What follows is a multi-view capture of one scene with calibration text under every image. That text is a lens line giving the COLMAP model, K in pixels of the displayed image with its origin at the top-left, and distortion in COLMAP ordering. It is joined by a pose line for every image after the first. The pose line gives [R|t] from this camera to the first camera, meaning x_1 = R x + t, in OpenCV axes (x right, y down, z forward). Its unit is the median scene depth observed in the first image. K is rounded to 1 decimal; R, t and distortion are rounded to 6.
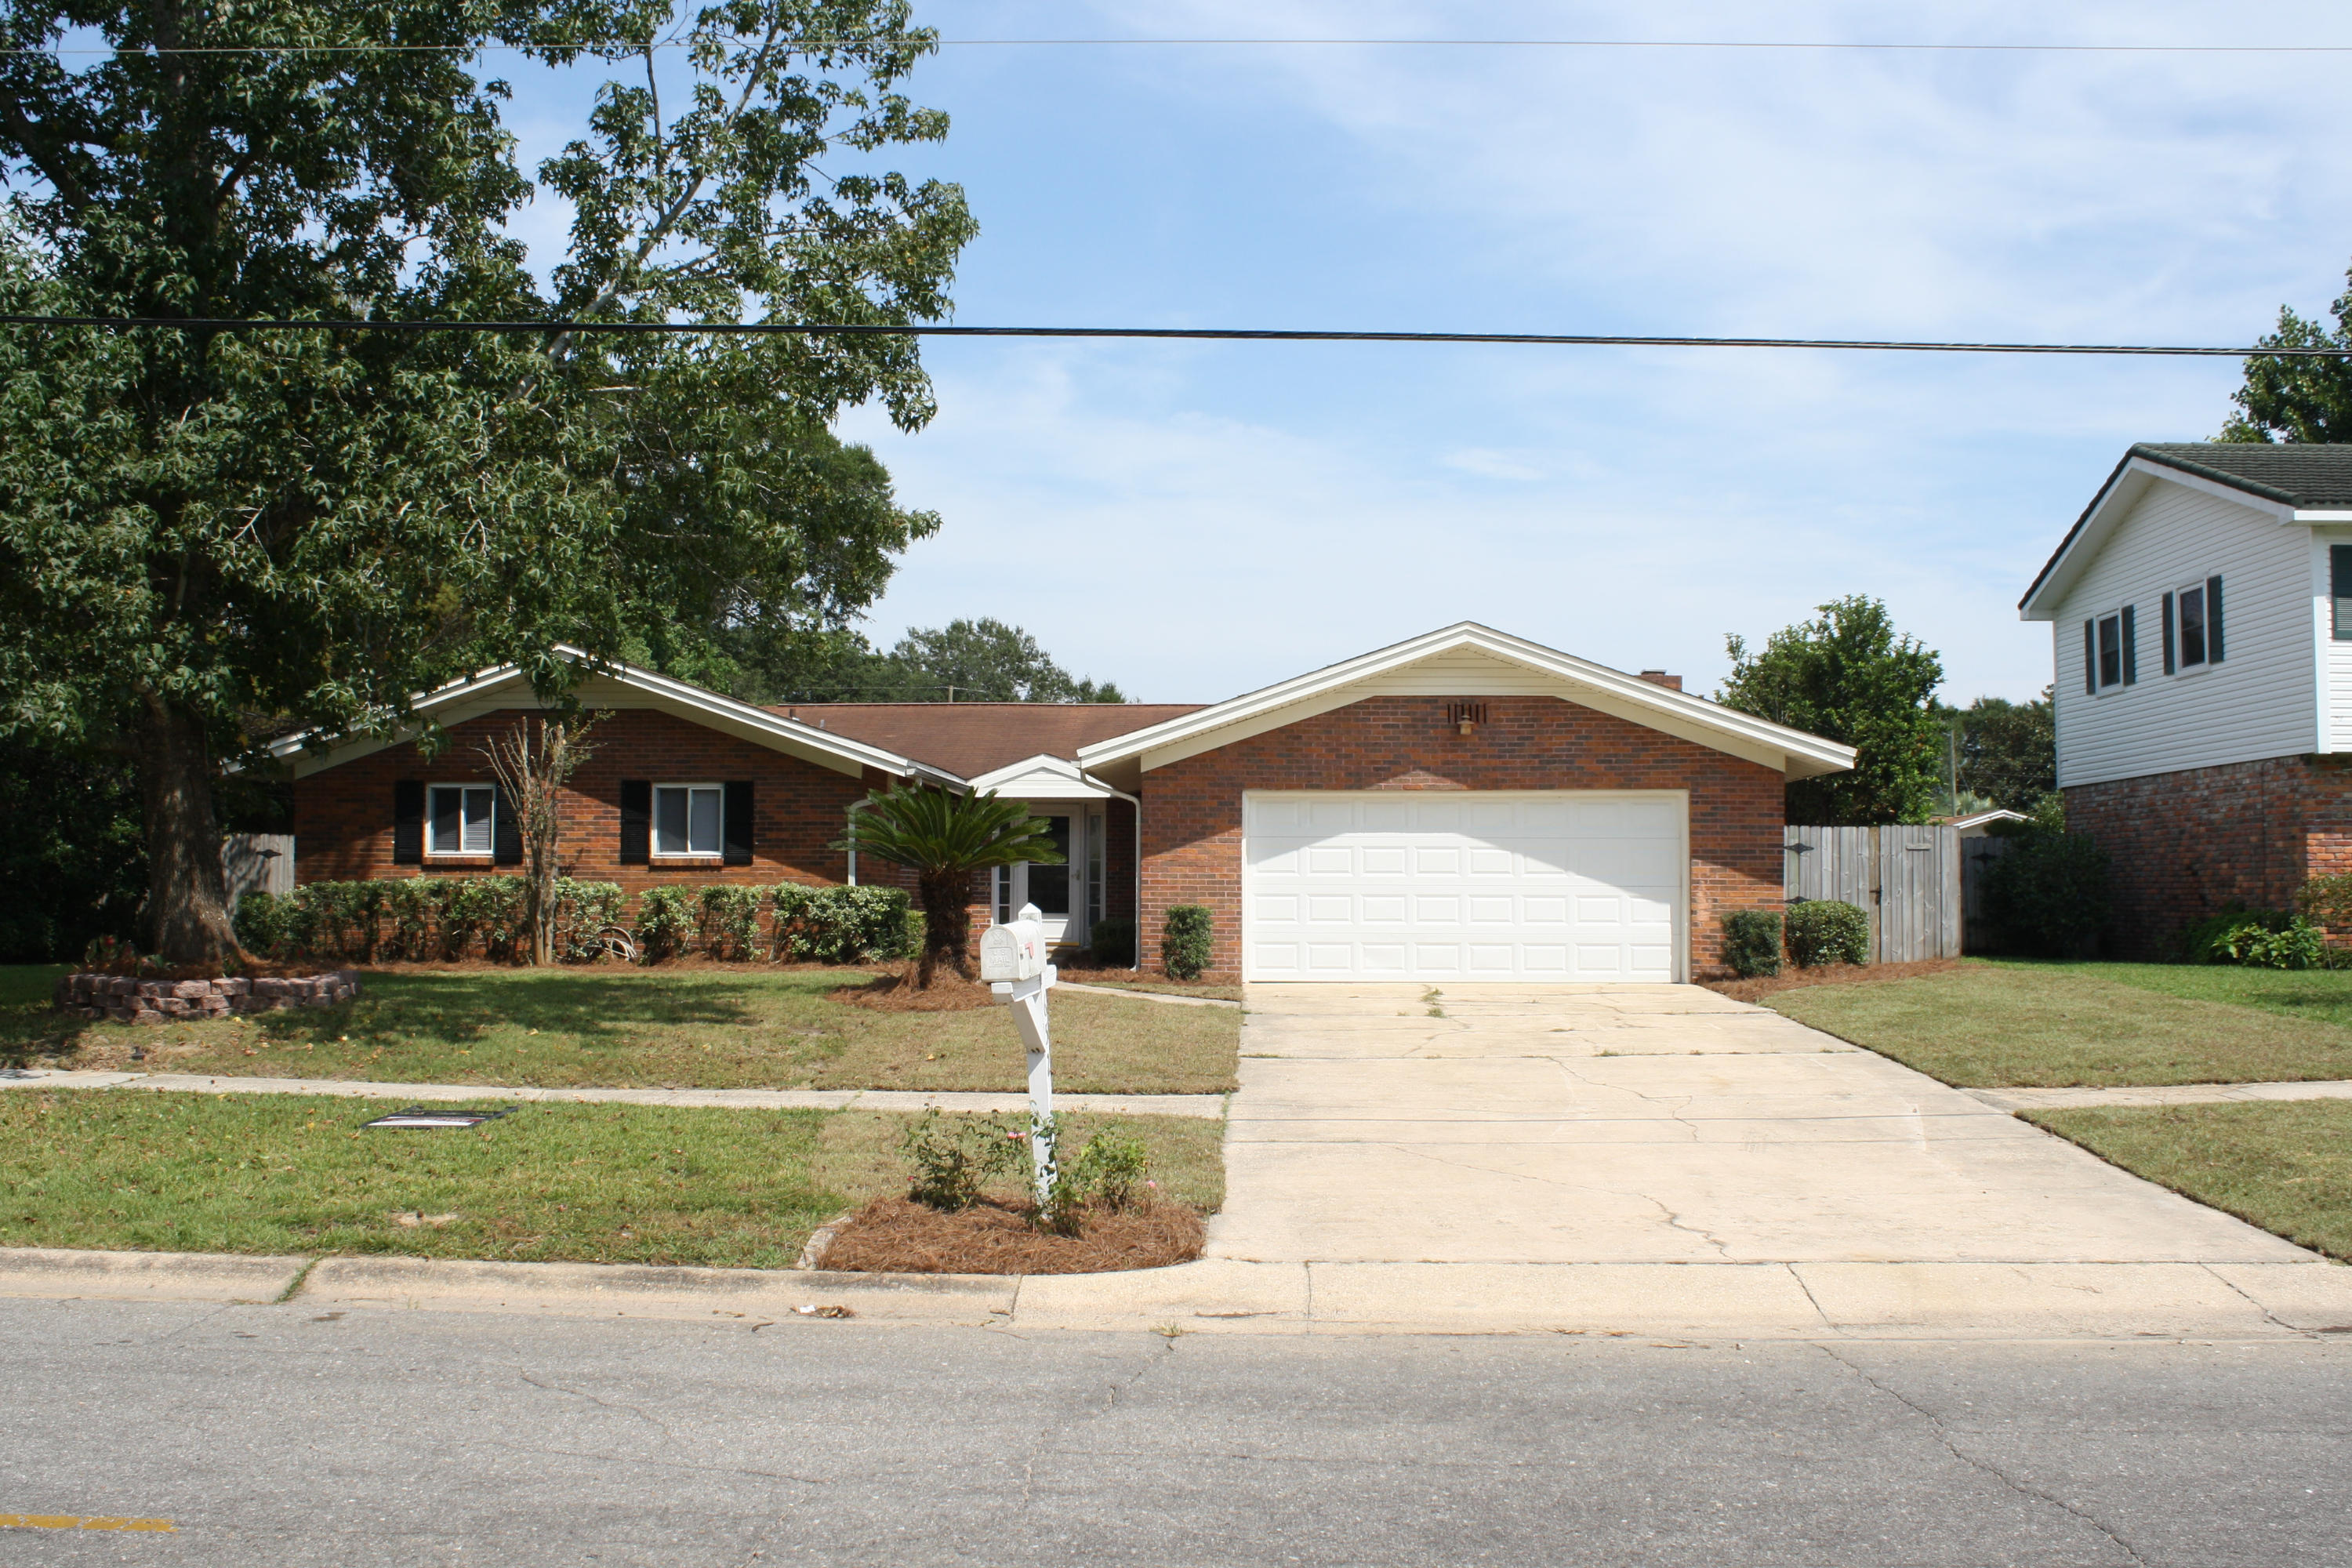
lens RADIAL K [[2170.0, 0, 1185.4], [0, 2170.0, 798.6], [0, 0, 1]] dist [-0.084102, 0.000000]
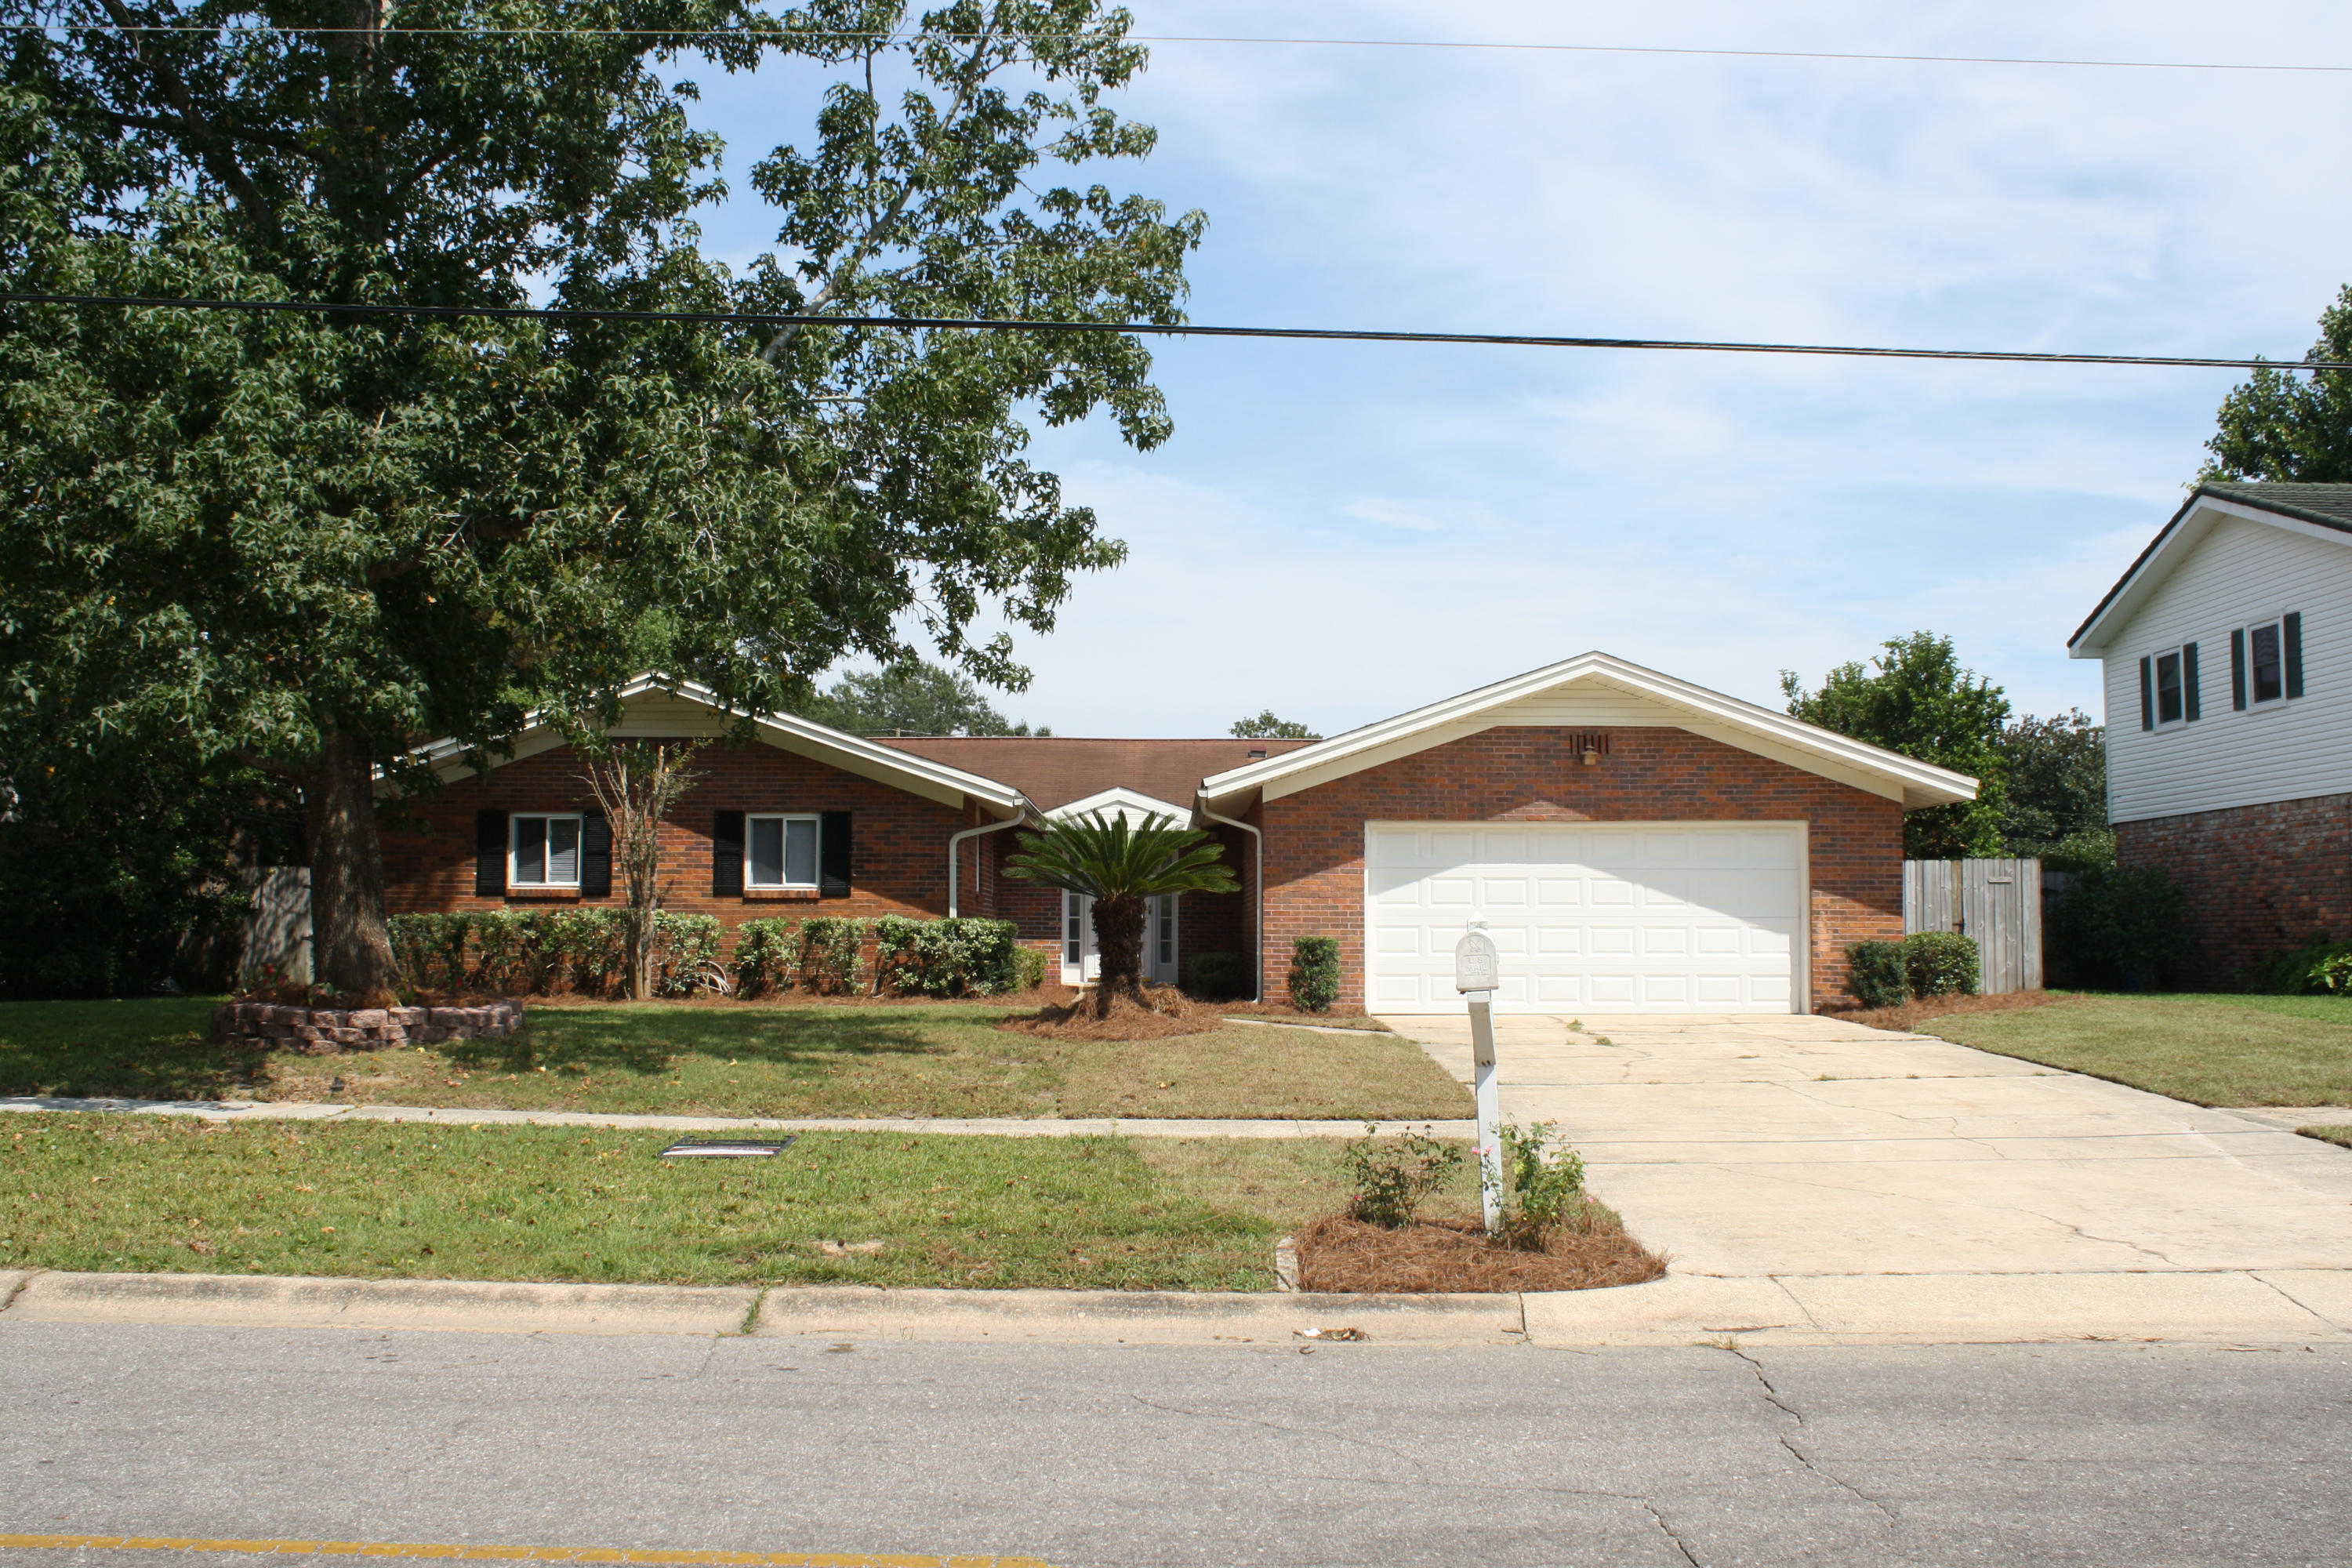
lens RADIAL K [[2170.0, 0, 1155.2], [0, 2170.0, 789.5], [0, 0, 1]] dist [-0.084102, 0.000000]
pose [[0.999098, 0.002866, 0.042373, -0.145377], [-0.001737, 0.999643, -0.026675, 0.011048], [-0.042434, 0.026577, 0.998746, 0.020154]]
